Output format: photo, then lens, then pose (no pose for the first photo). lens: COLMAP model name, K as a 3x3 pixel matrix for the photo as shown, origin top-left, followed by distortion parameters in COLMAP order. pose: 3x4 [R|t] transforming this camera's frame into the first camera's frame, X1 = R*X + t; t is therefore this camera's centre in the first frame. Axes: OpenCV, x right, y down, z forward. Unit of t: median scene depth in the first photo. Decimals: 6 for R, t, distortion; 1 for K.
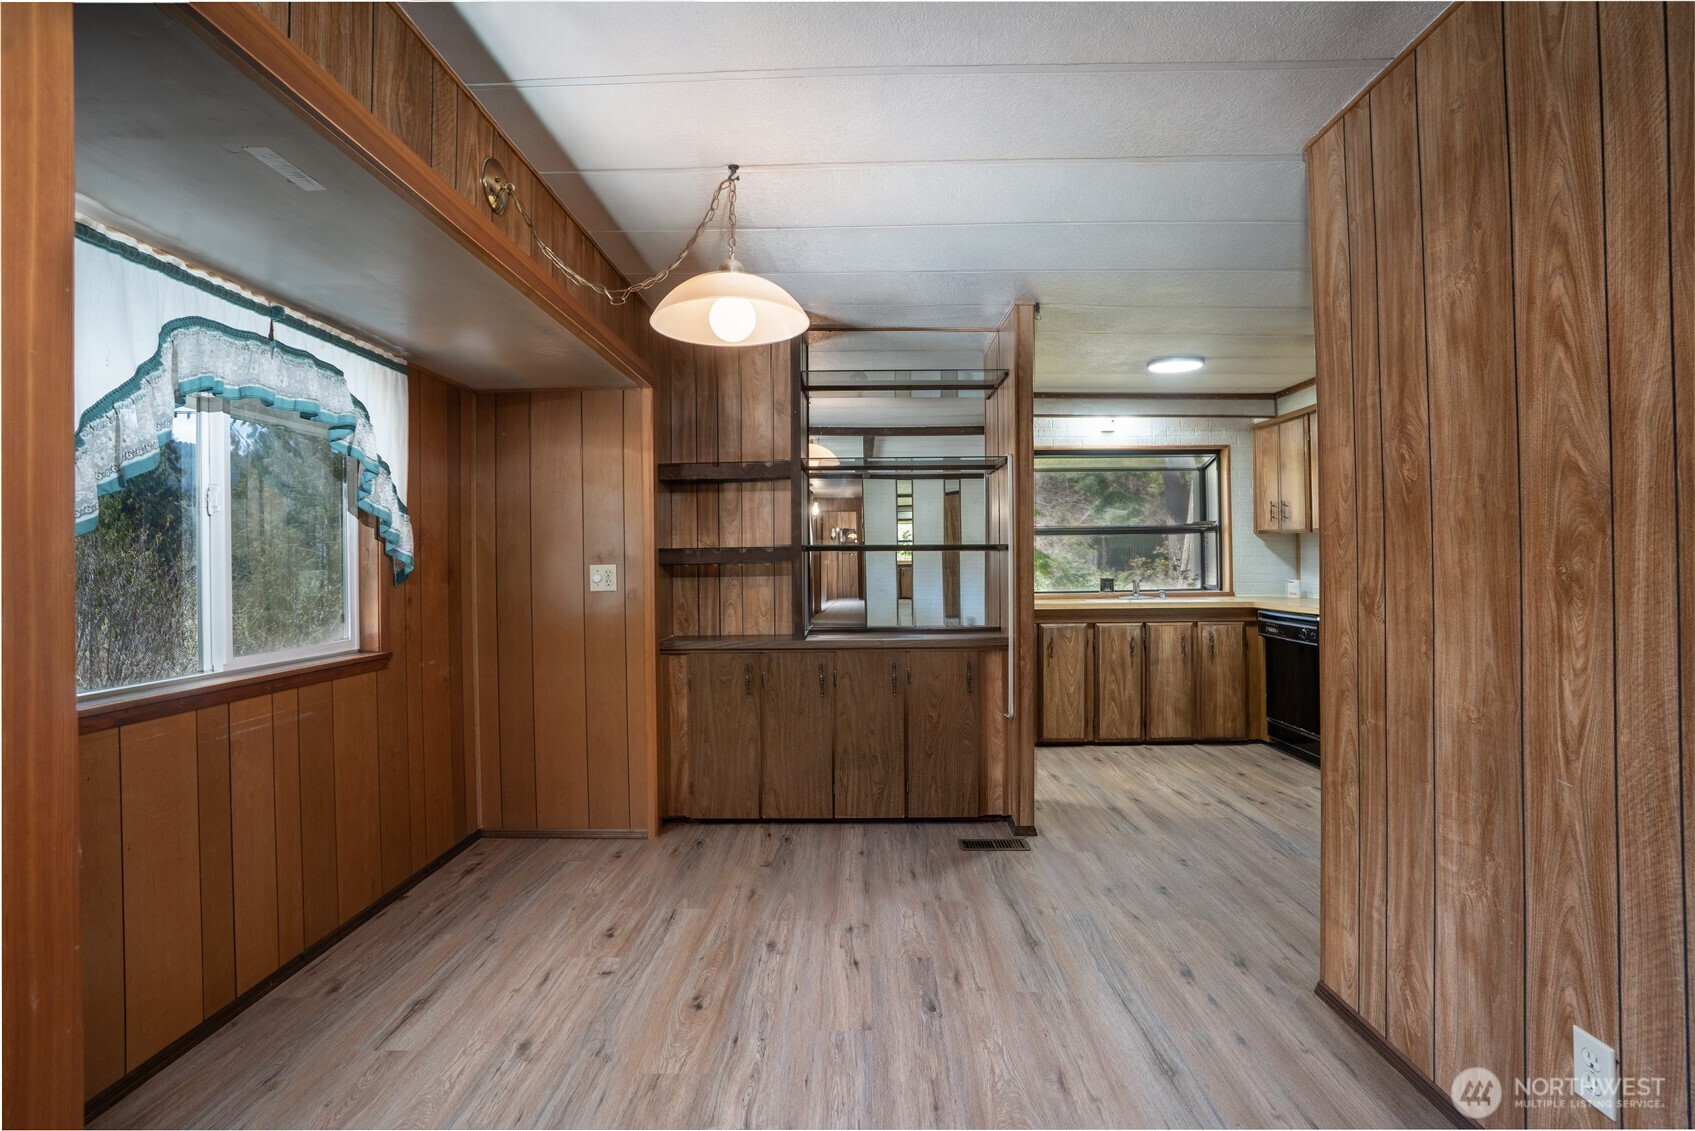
lens RADIAL K [[785.0, 0, 852.5], [0, 785.0, 561.2], [0, 0, 1]] dist [-0.074652, 0.030715]
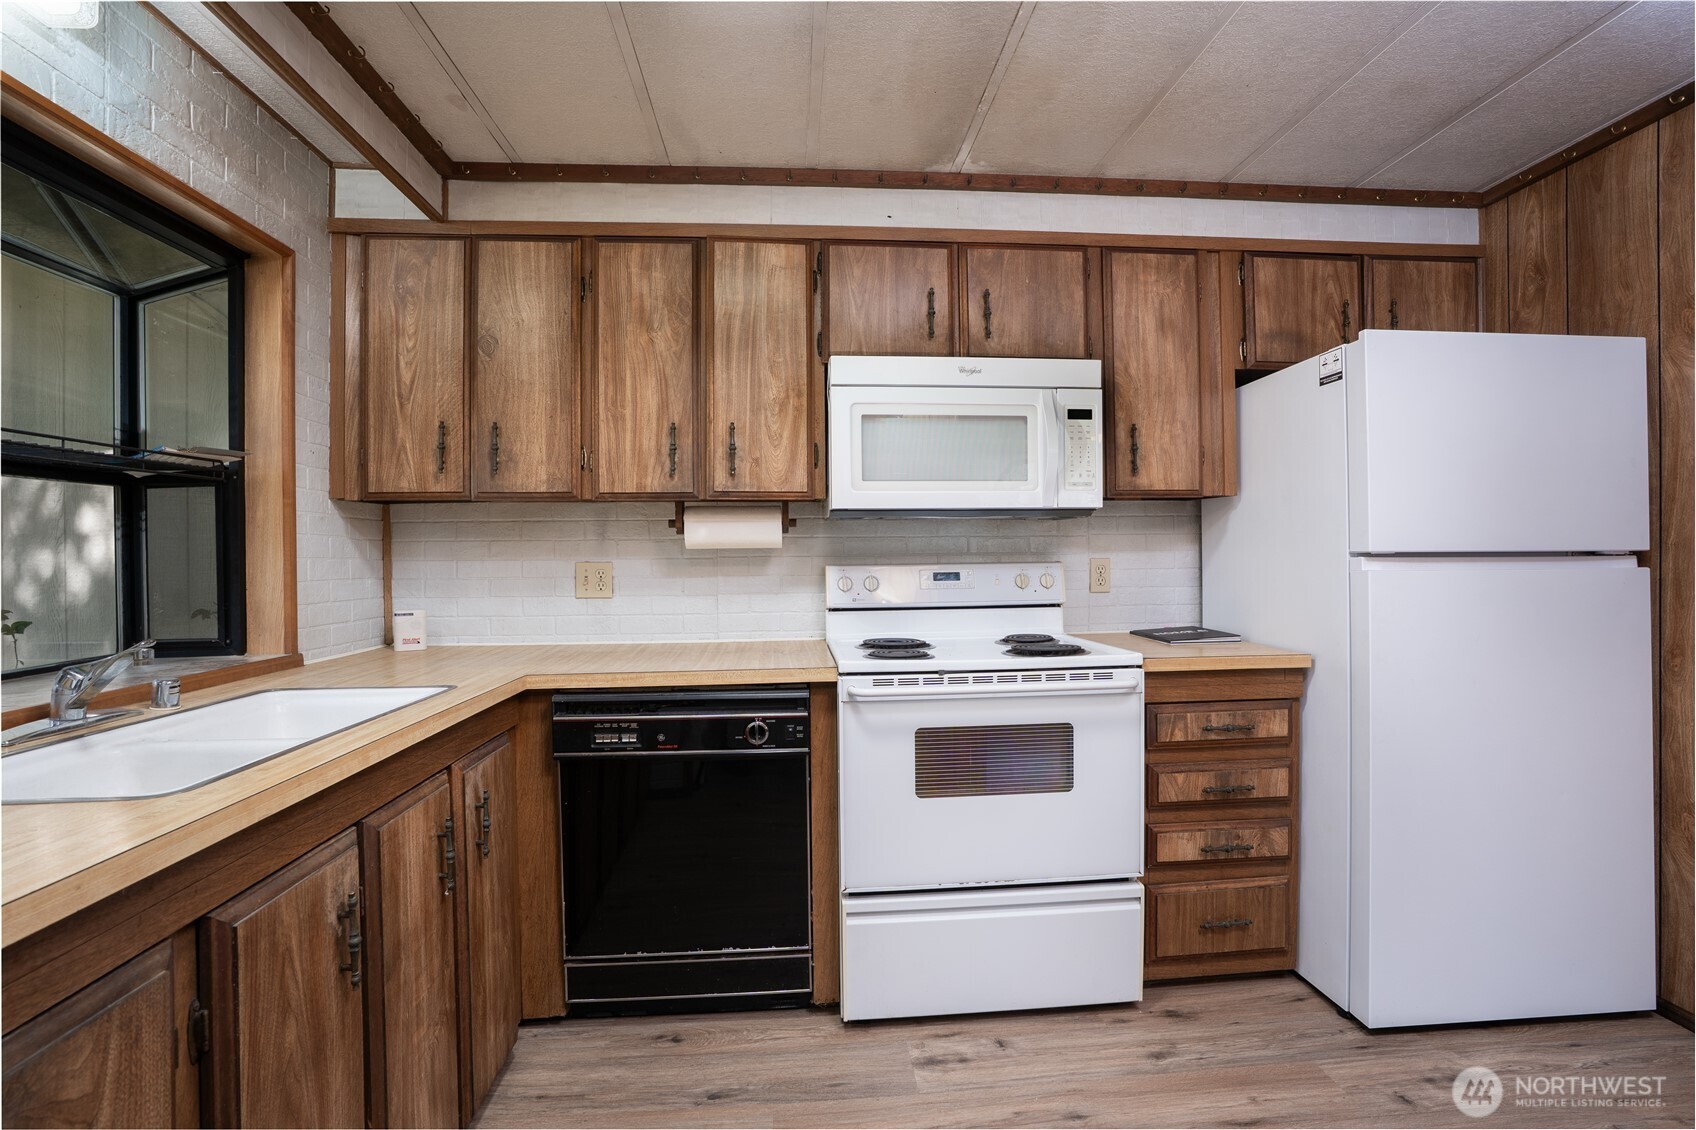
lens RADIAL K [[785.5, 0, 853.0], [0, 785.5, 560.7], [0, 0, 1]] dist [-0.074652, 0.030715]
pose [[-0.098017, 0.007653, 0.995155, 0.126678], [0.011495, 0.999912, -0.006557, 0.001655], [-0.995118, 0.010796, -0.098097, 0.872443]]
